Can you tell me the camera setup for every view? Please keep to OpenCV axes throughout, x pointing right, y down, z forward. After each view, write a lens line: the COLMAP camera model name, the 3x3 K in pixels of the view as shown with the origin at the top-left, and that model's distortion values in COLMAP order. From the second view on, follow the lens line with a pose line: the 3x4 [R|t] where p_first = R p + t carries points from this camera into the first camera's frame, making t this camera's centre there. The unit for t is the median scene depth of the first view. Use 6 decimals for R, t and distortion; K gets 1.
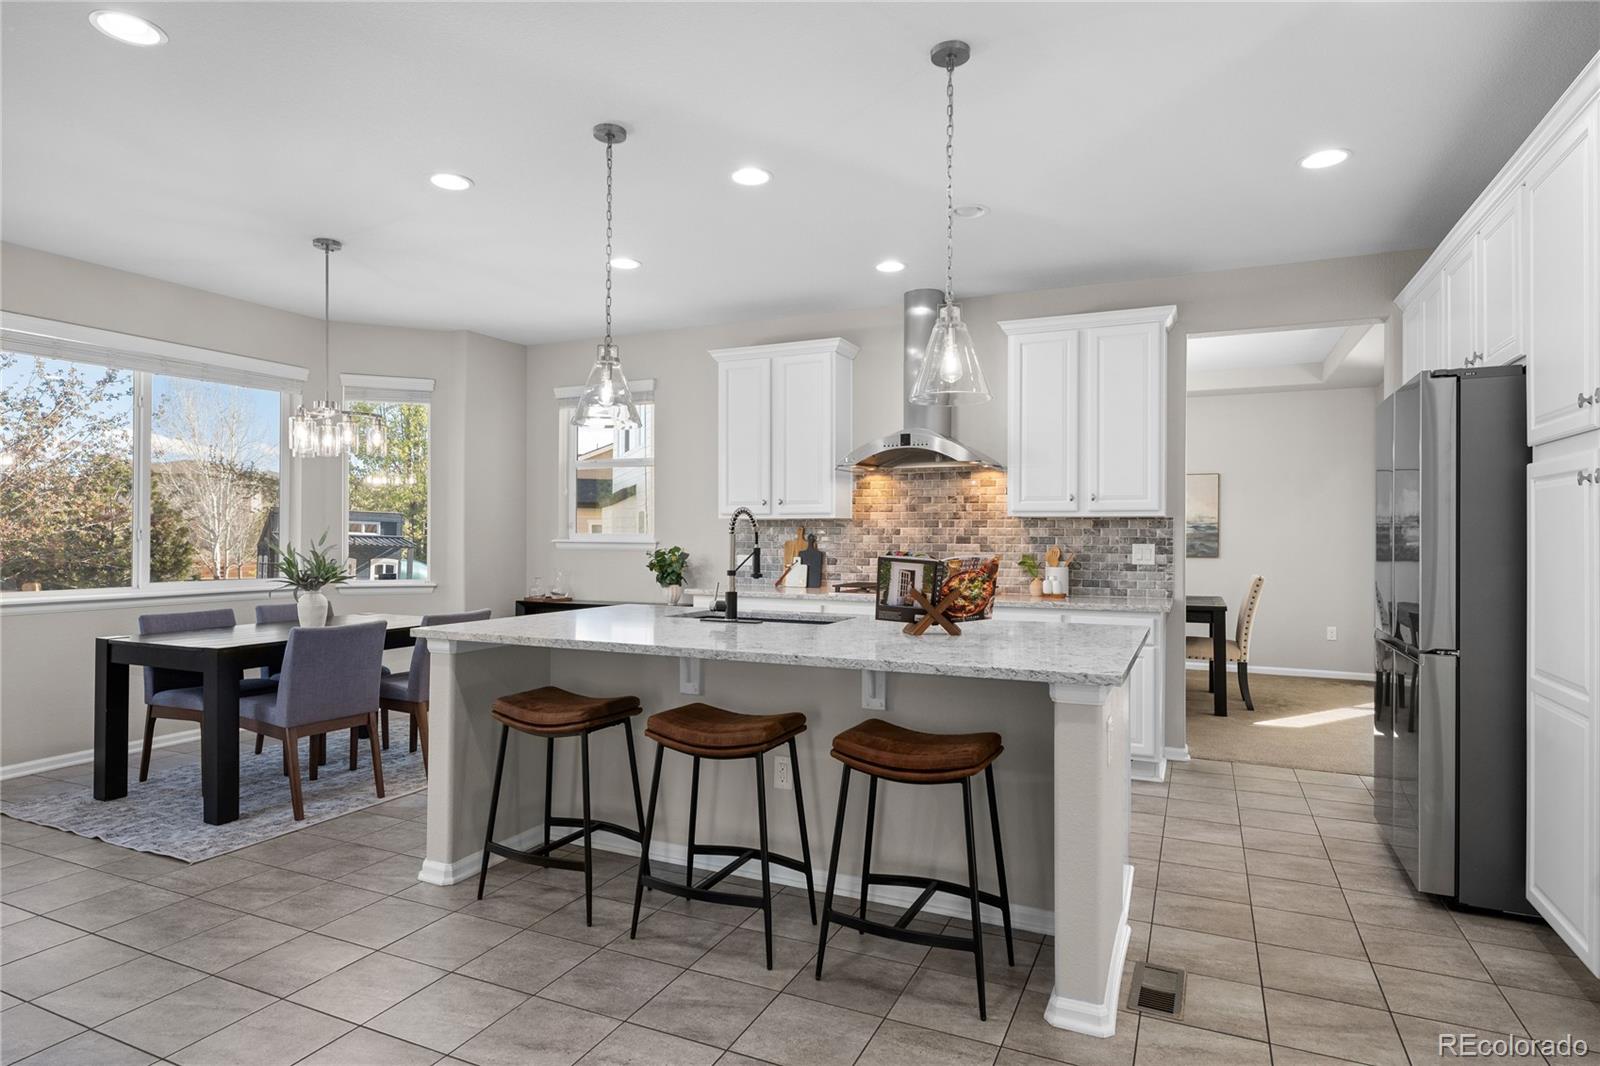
lens RADIAL K [[875.7, 0, 800.0], [0, 875.7, 533.0], [0, 0, 1]] dist [-0.001734, 0.000338]
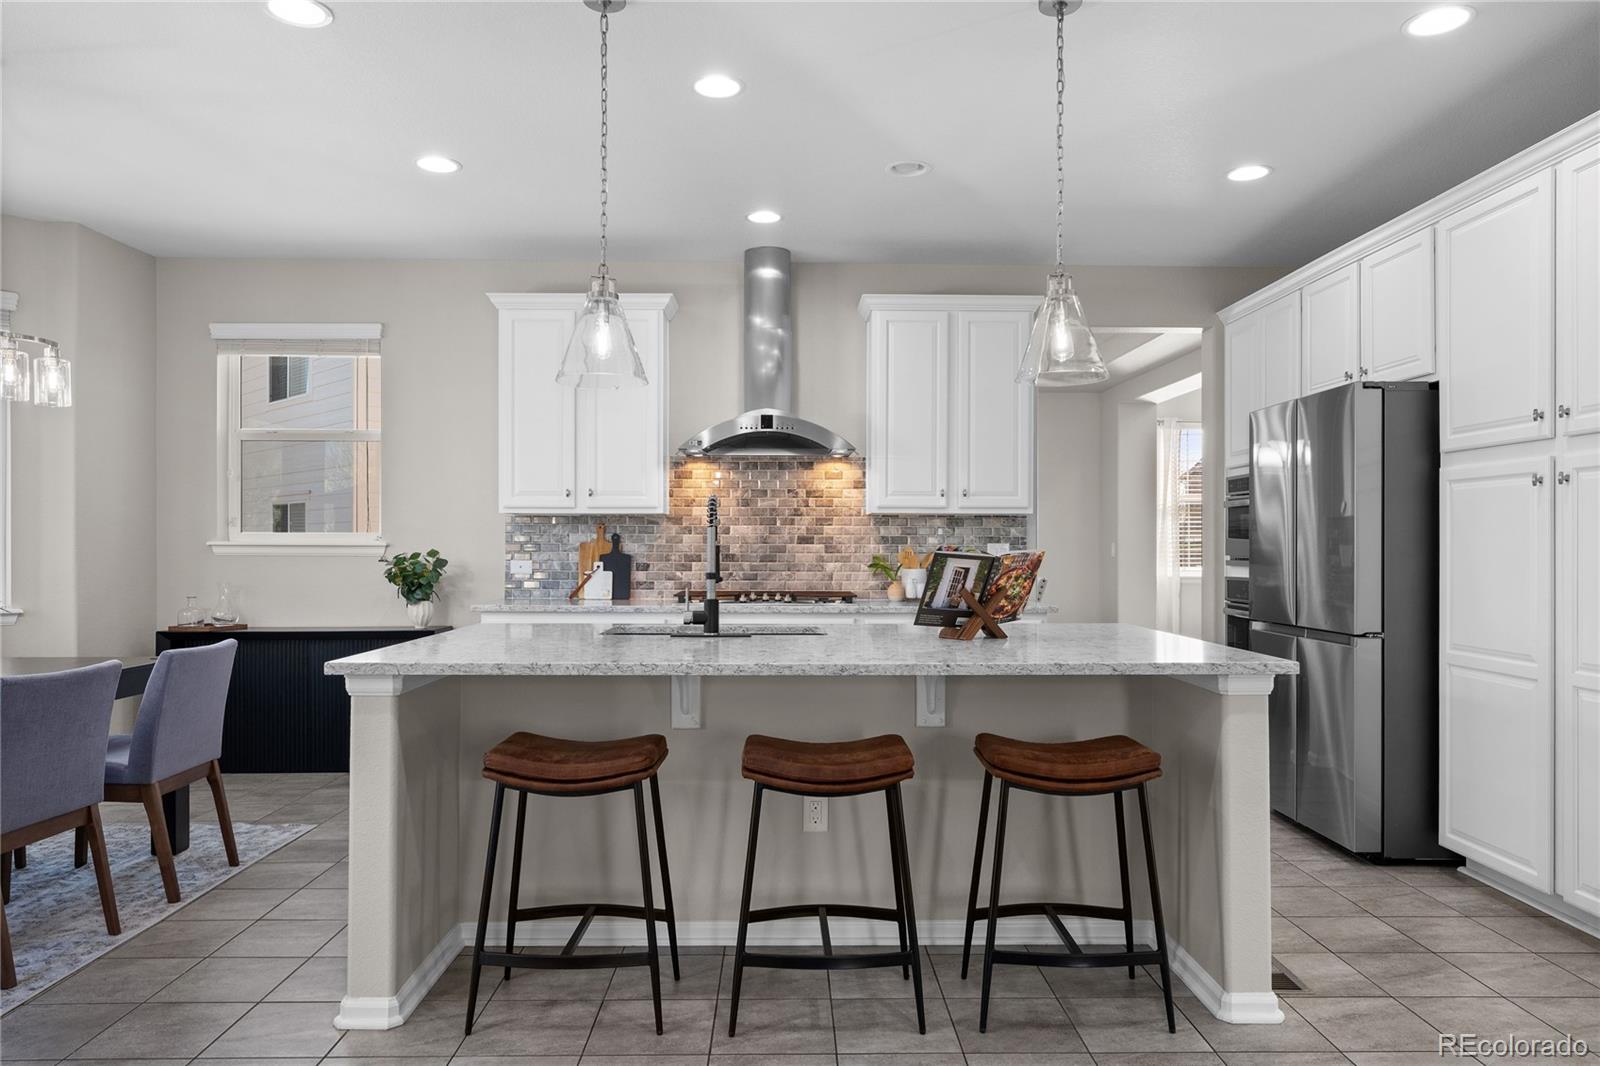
lens RADIAL K [[1047.0, 0, 801.4], [0, 1047.0, 543.8], [0, 0, 1]] dist [-0.000991, 0.004243]
pose [[0.901112, -0.002121, 0.433581, -0.296833], [0.000645, 0.999993, 0.003551, 0.008919], [-0.433585, -0.002920, 0.901108, 0.067888]]
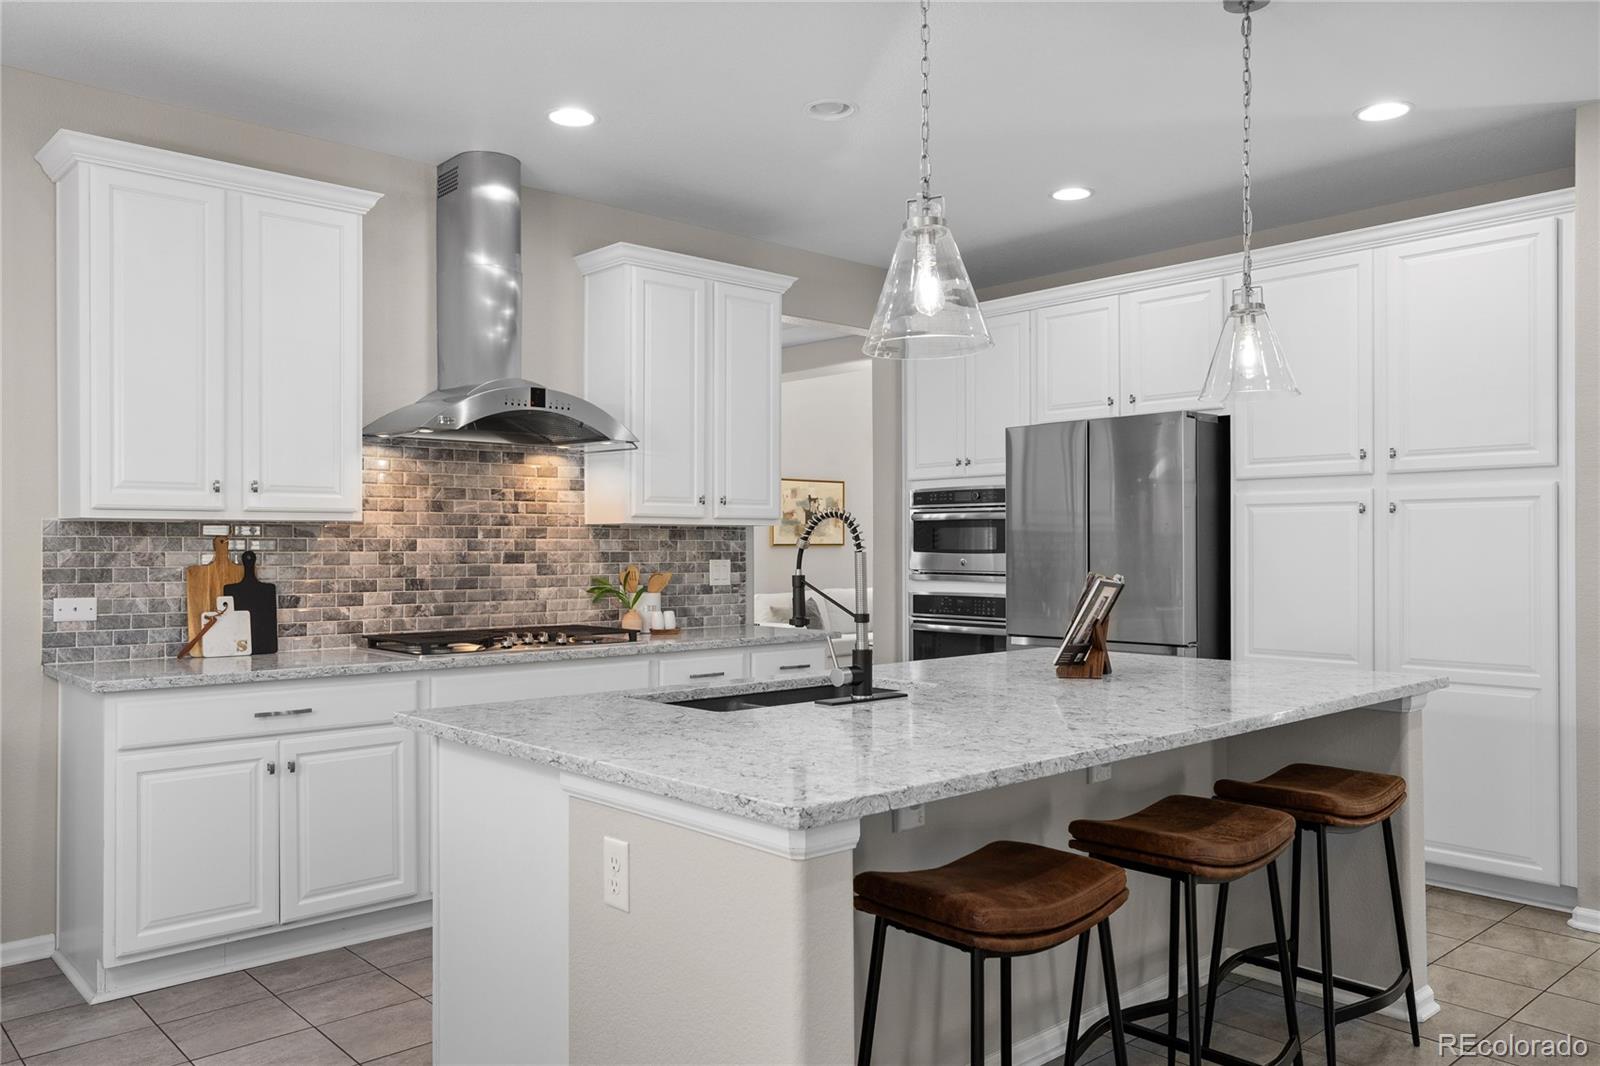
lens RADIAL K [[1184.0, 0, 796.6], [0, 1184.0, 541.8], [0, 0, 1]] dist [0.001310, 0.002318]
pose [[0.394274, -0.001660, 0.918991, -0.589113], [0.001444, 0.999998, 0.001186, -0.005183], [-0.918992, 0.000859, 0.394276, 0.510219]]
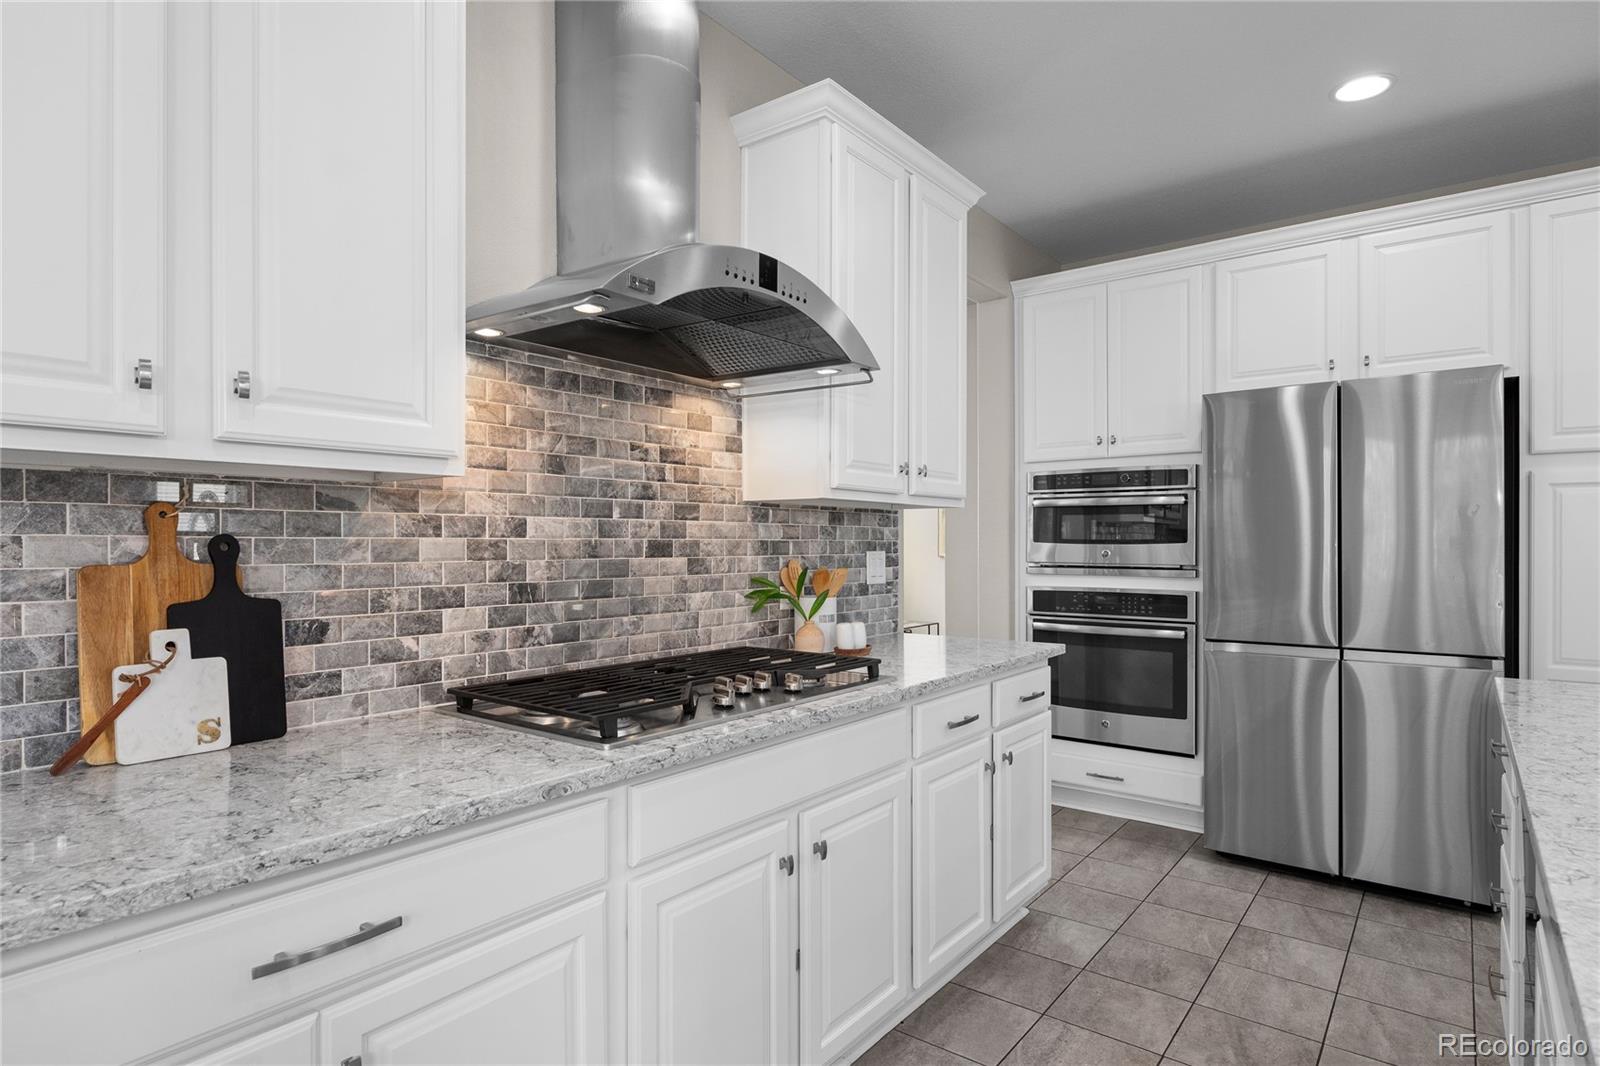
lens RADIAL K [[853.8, 0, 796.6], [0, 853.8, 542.2], [0, 0, 1]] dist [-0.003204, -0.000436]
pose [[0.229897, -0.005876, 0.973197, -0.223989], [-0.000927, 0.999980, 0.006256, 0.002281], [-0.973214, -0.002340, 0.229887, 0.924099]]
